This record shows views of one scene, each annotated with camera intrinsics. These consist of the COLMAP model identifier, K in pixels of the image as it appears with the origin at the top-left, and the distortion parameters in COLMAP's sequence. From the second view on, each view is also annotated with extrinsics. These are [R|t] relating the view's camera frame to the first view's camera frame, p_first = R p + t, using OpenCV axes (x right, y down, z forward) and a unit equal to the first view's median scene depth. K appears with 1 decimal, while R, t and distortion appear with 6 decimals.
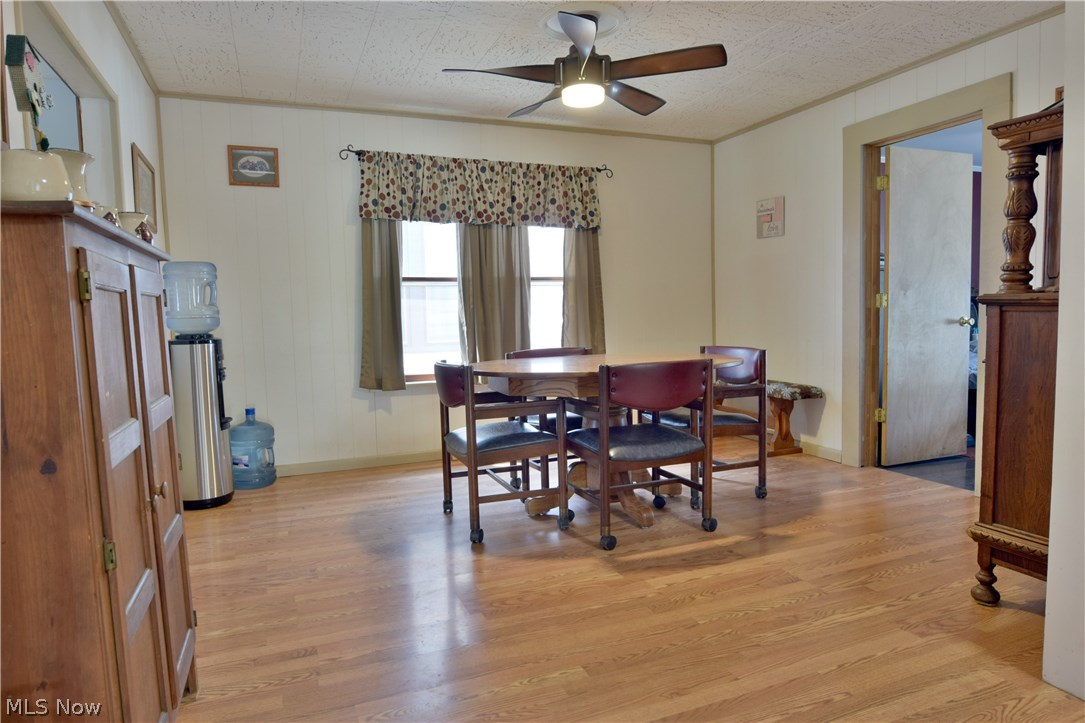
lens RADIAL K [[660.5, 0, 539.5], [0, 660.5, 361.9], [0, 0, 1]] dist [-0.012460, -0.004242]
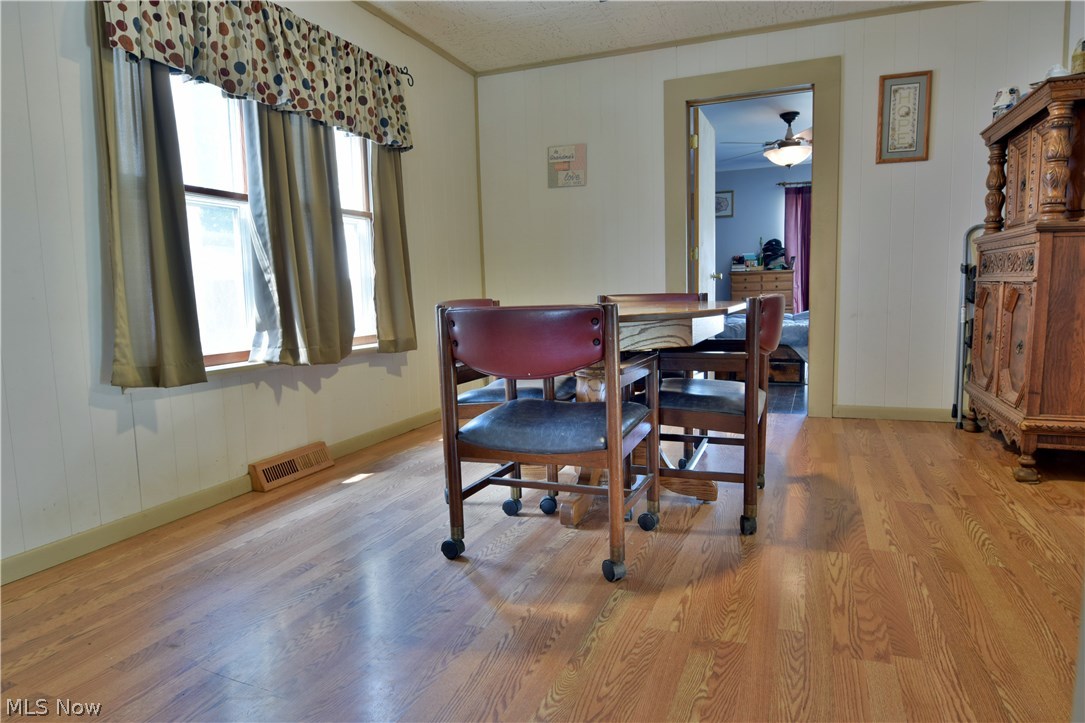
lens RADIAL K [[660.5, 0, 541.0], [0, 660.5, 361.0], [0, 0, 1]] dist [-0.012460, -0.004242]
pose [[0.697284, -0.073728, 0.712993, -0.400733], [0.063762, 0.997133, 0.040753, 0.019941], [-0.713953, 0.017046, 0.699986, 0.405211]]
